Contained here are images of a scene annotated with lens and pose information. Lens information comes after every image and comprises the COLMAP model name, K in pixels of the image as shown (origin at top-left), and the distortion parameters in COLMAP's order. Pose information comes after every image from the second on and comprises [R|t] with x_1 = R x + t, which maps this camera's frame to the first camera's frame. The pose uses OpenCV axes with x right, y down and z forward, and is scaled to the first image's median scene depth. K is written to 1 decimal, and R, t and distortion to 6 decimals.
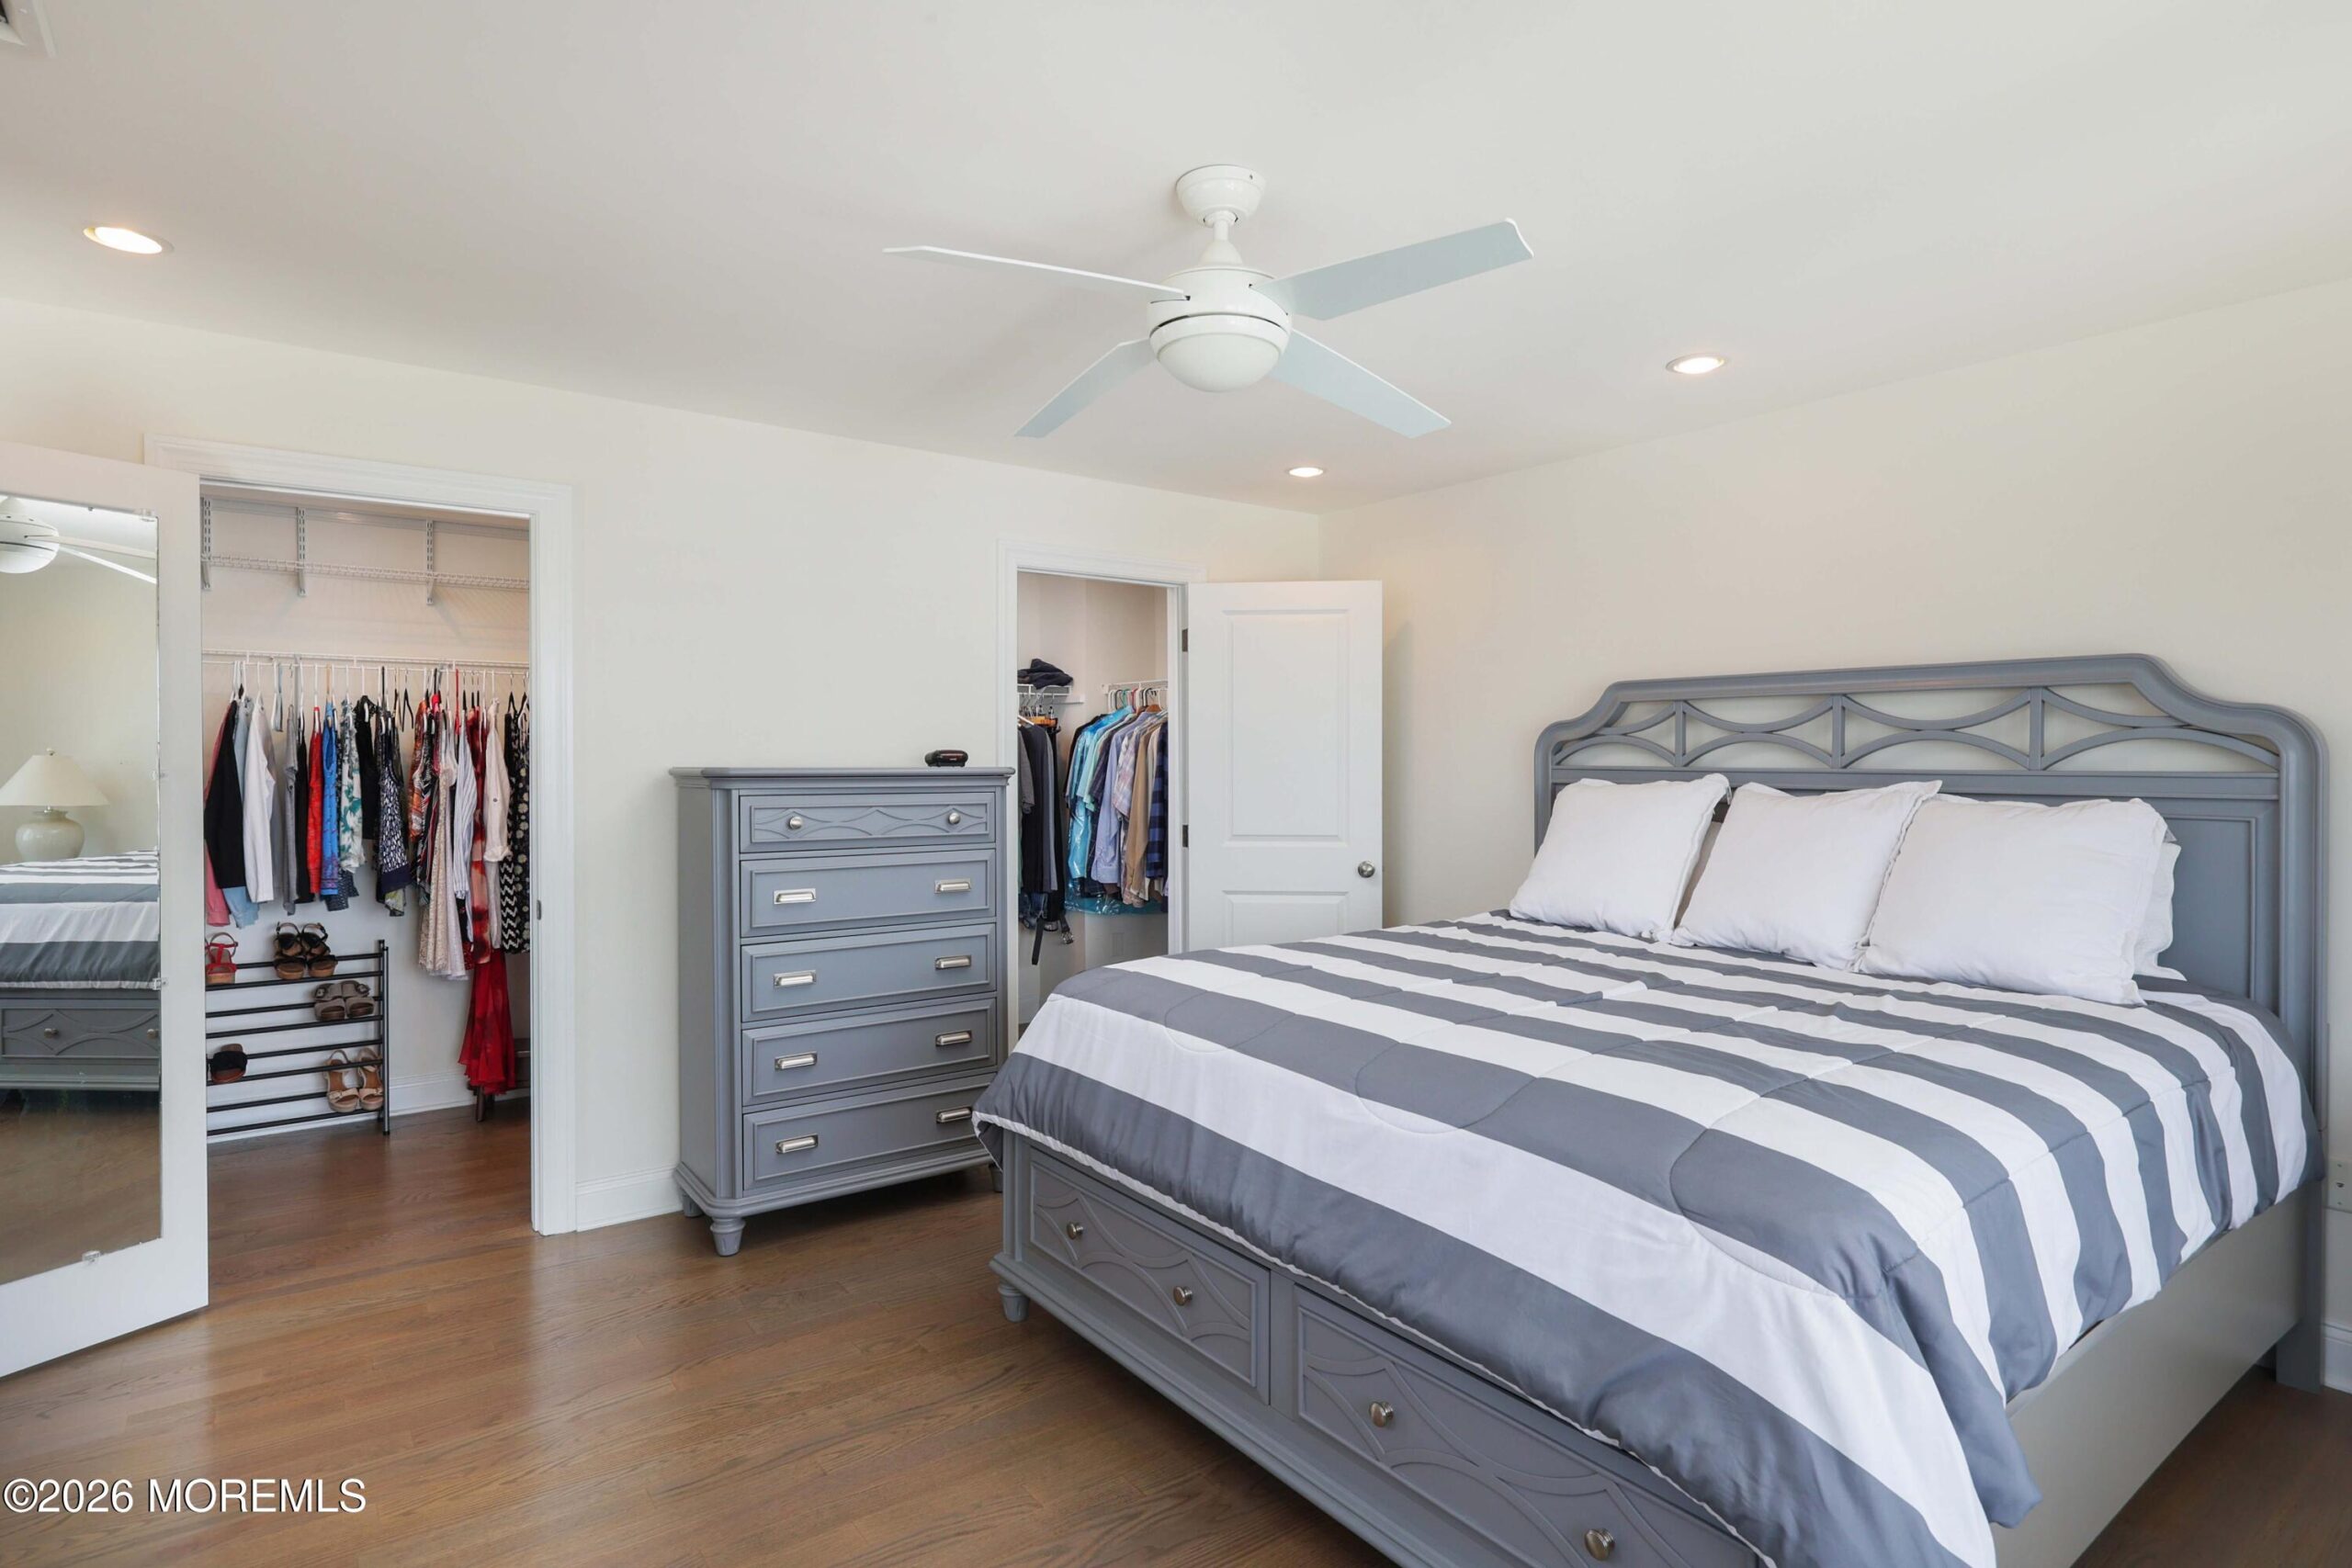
lens RADIAL K [[1222.9, 0, 1176.0], [0, 1222.9, 784.0], [0, 0, 1]] dist [-0.001614, 0.001072]
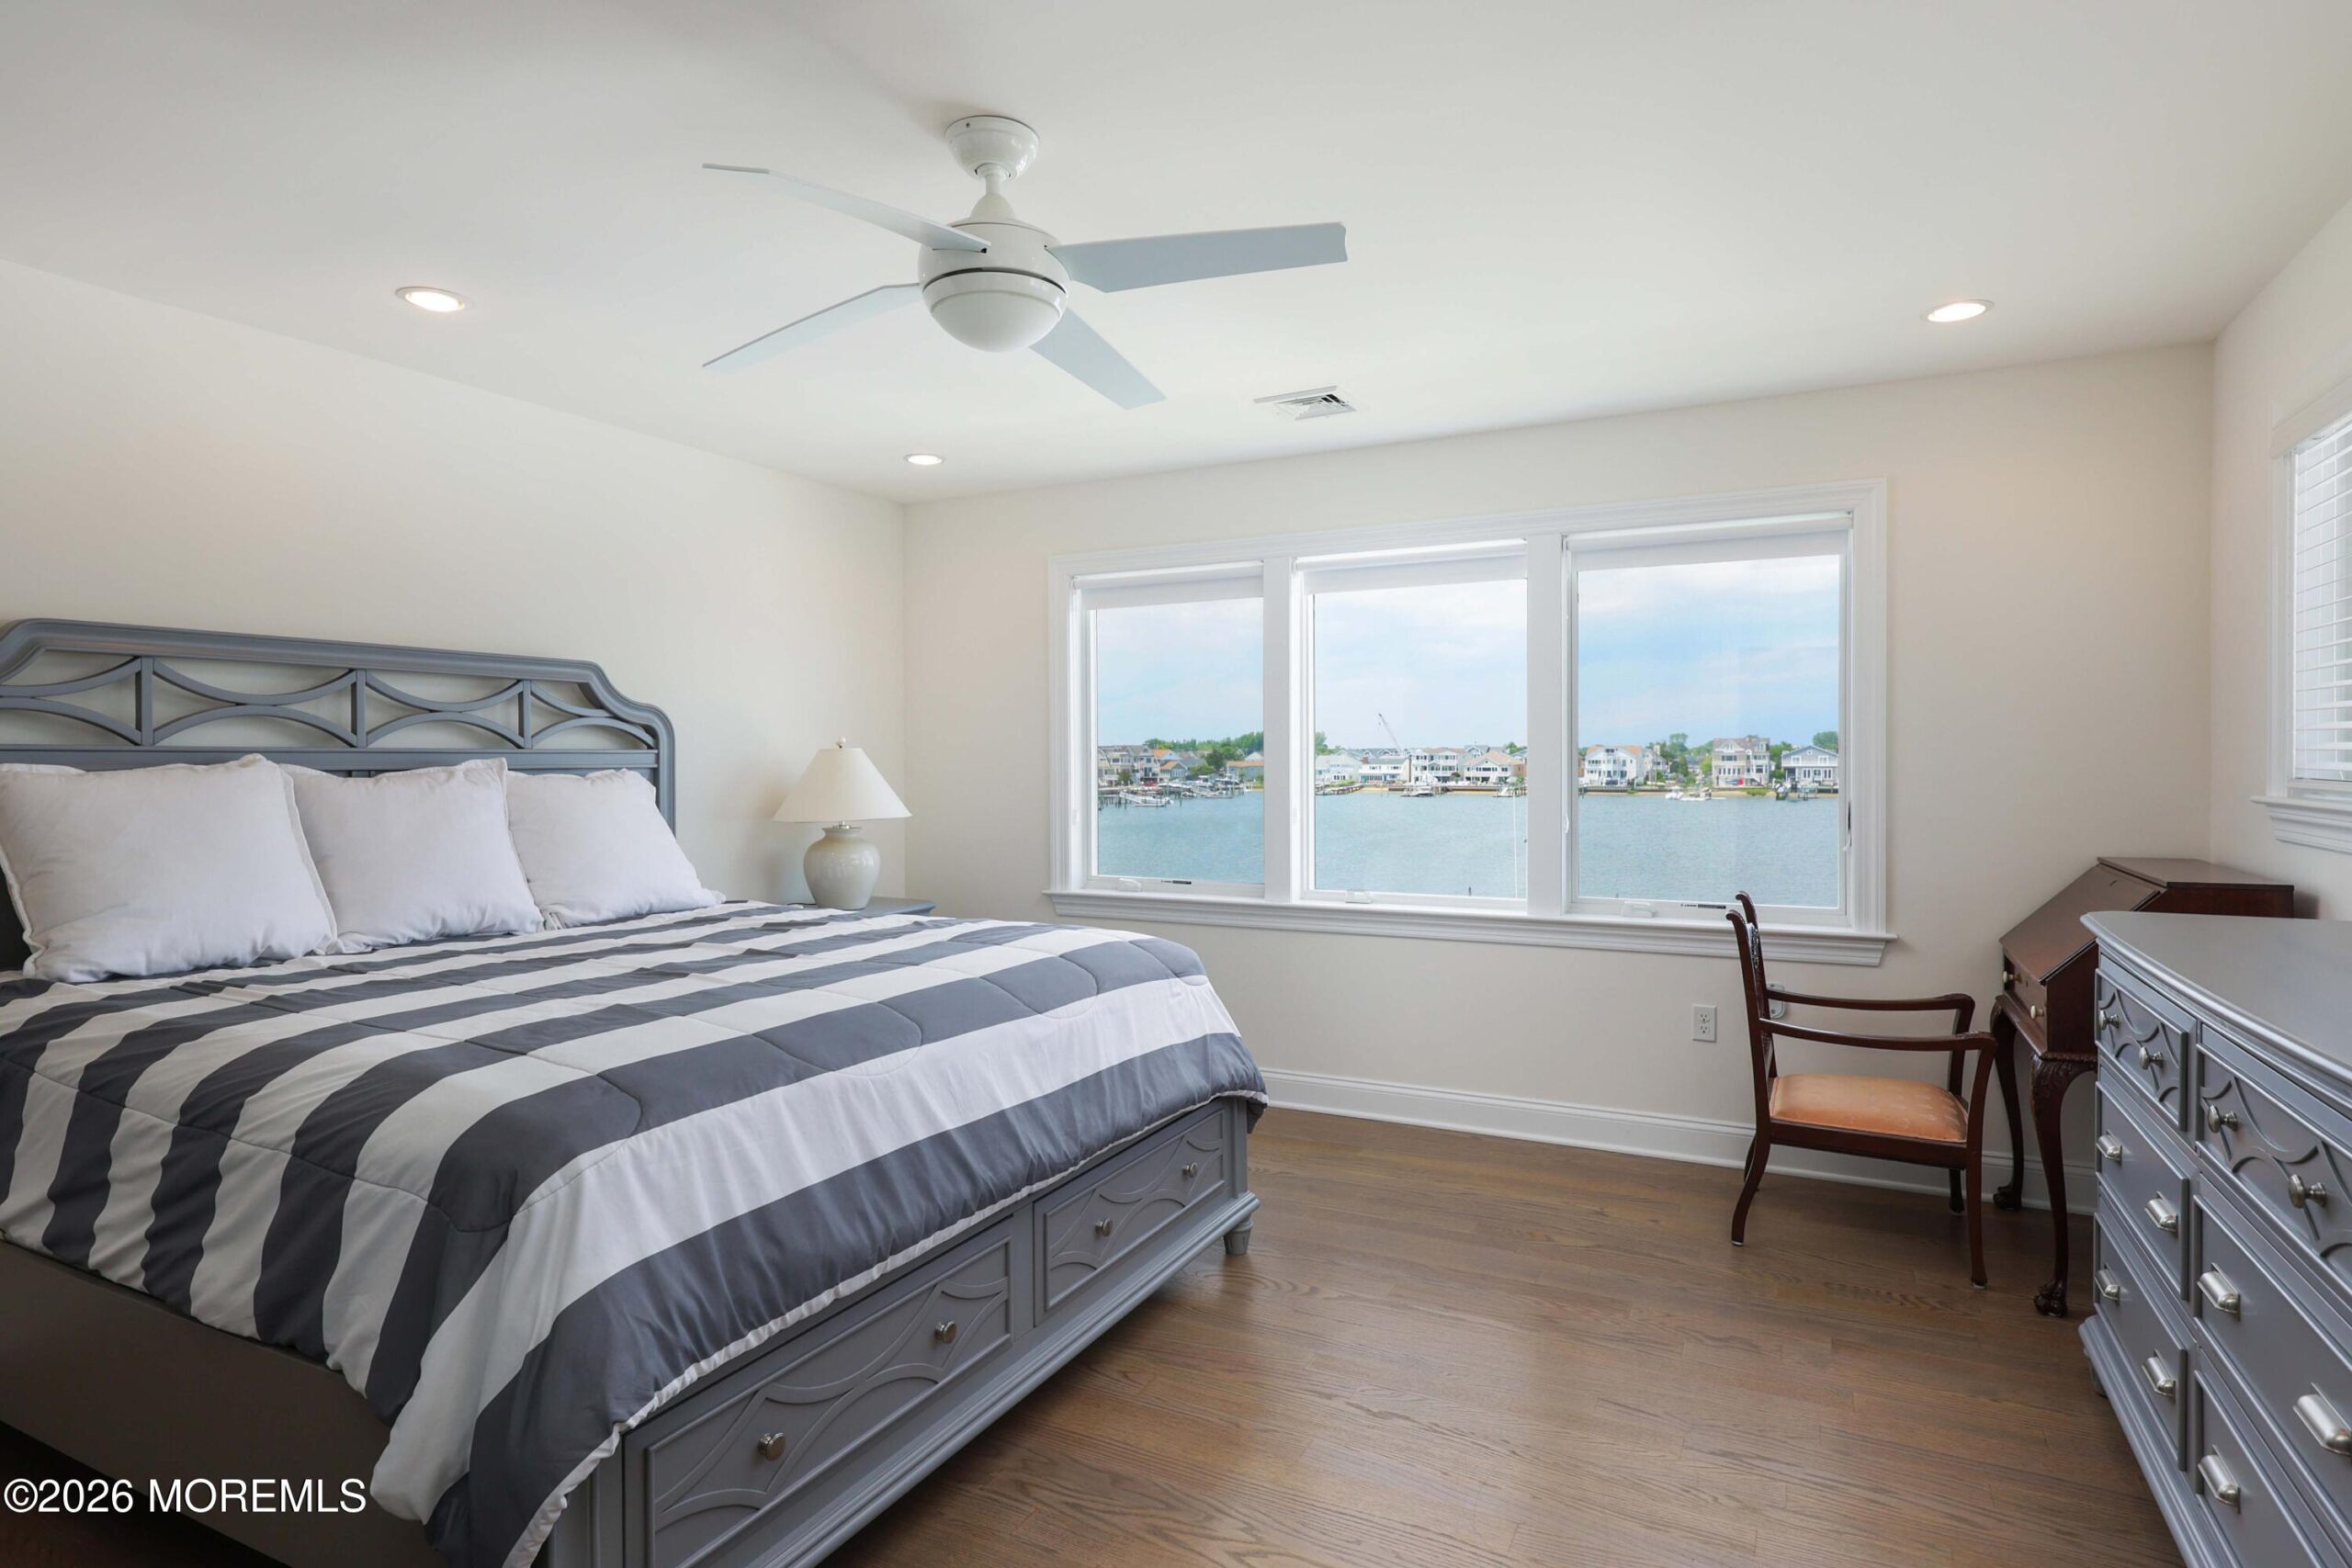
lens RADIAL K [[1264.7, 0, 1176.0], [0, 1264.7, 784.0], [0, 0, 1]] dist [0.017522, -0.009023]
pose [[-0.448468, -0.022969, 0.893504, -0.844124], [0.021766, 0.999093, 0.036608, -0.008913], [-0.893534, 0.035866, -0.447561, 1.194126]]
